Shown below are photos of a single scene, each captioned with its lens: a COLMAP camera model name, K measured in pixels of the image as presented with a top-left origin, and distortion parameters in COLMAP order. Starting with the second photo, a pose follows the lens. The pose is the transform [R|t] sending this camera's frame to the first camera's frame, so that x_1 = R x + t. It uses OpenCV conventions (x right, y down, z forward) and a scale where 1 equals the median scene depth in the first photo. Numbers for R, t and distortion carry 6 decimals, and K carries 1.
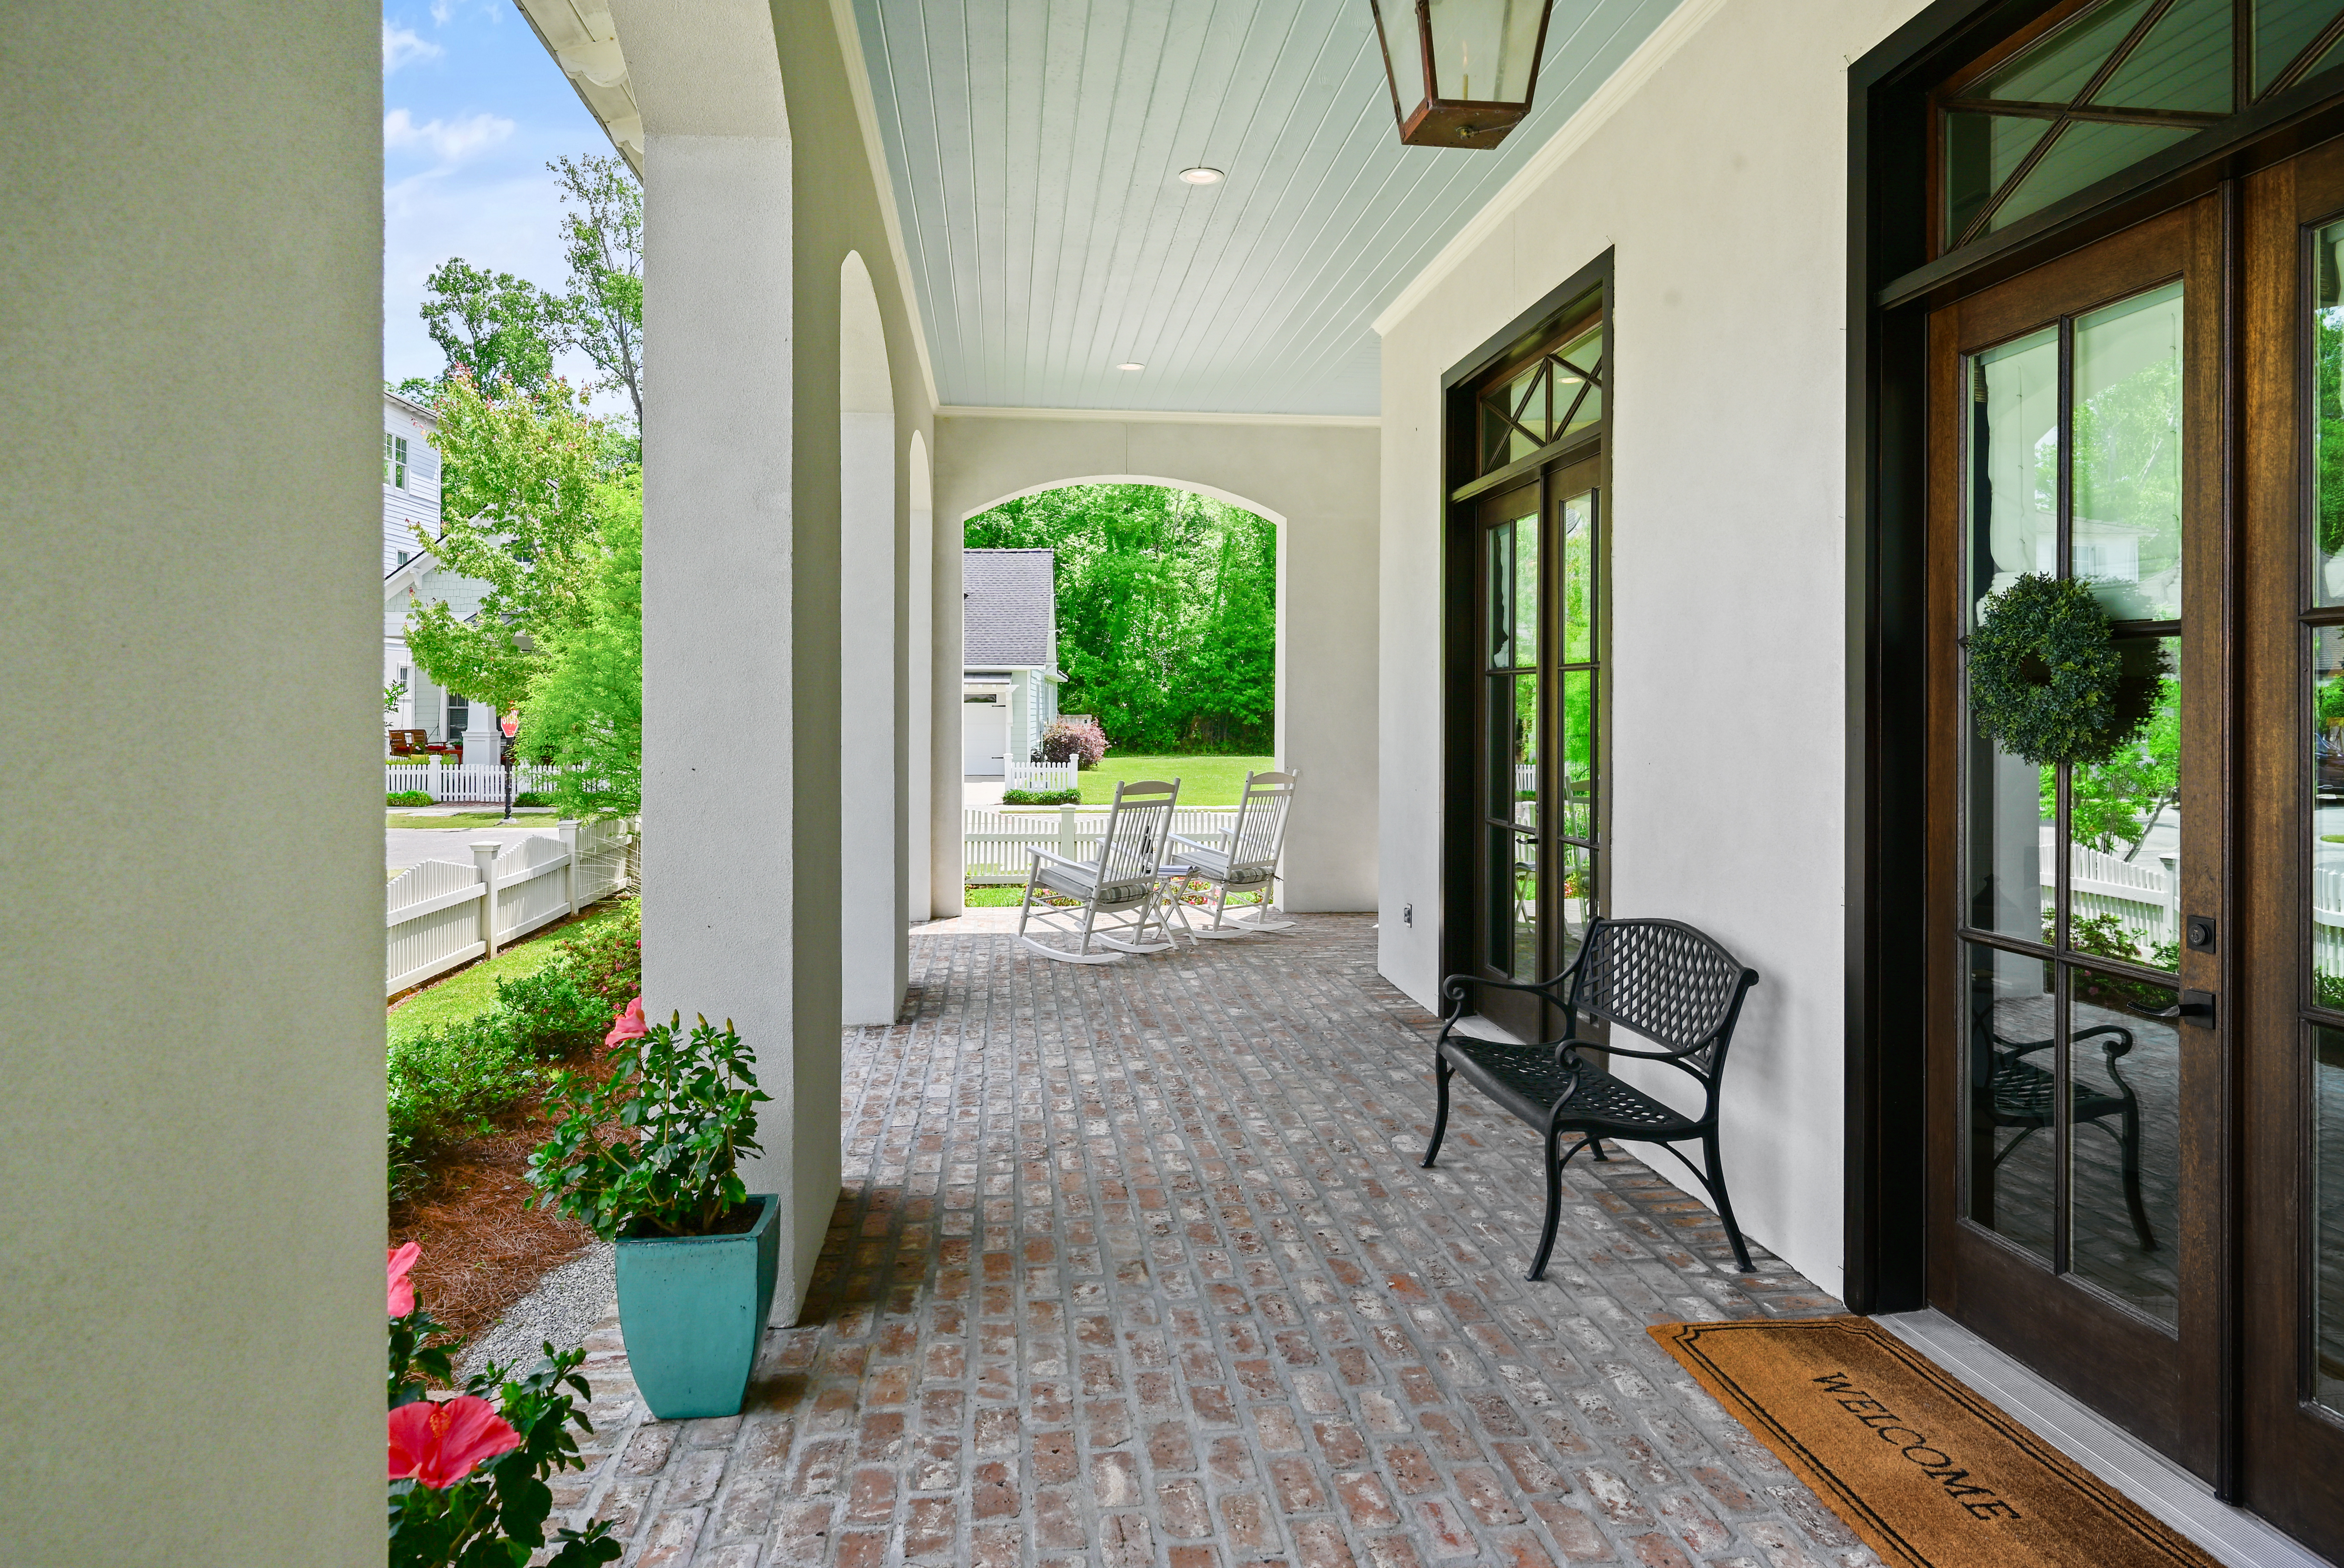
lens RADIAL K [[1432.1, 0, 1172.0], [0, 1432.1, 769.3], [0, 0, 1]] dist [0.000601, 0.000299]
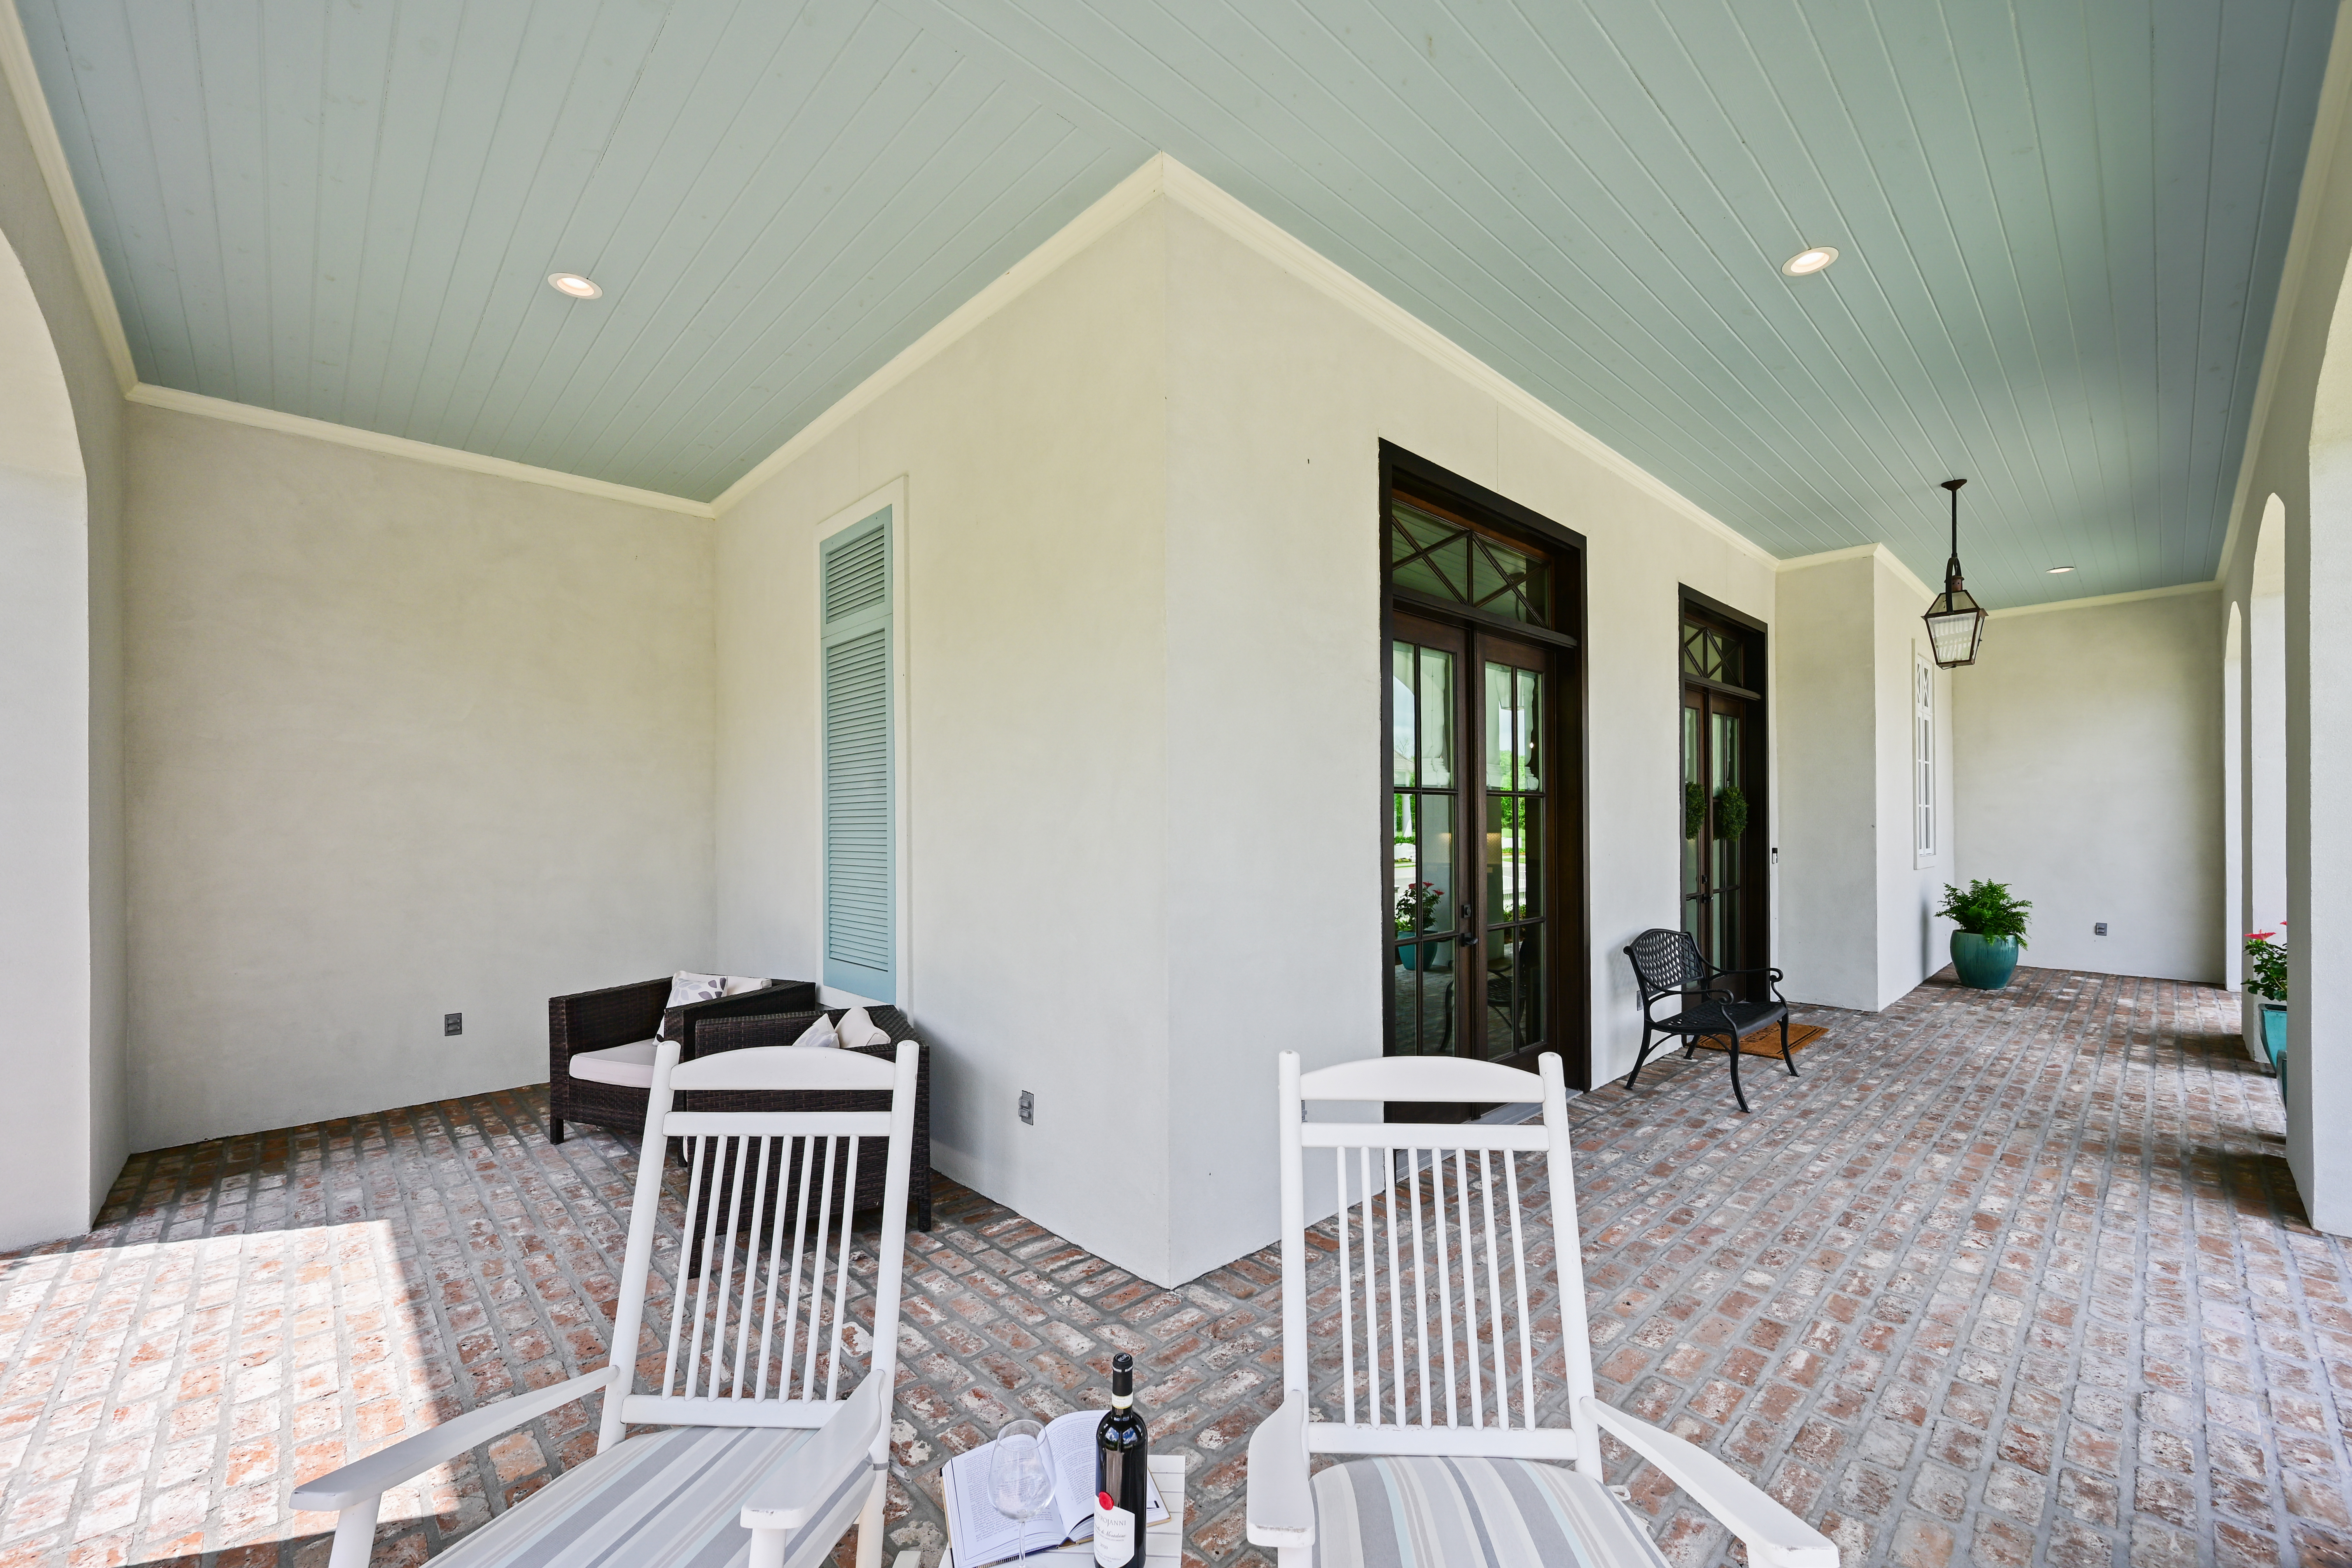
lens RADIAL K [[939.2, 0, 1172.1], [0, 939.2, 821.7], [0, 0, 1]] dist [0.001263, 0.000178]
pose [[-0.599259, 0.004907, 0.800540, -0.327763], [0.037677, 0.999046, 0.022080, -0.109647], [-0.799668, 0.043394, -0.598872, 2.491184]]
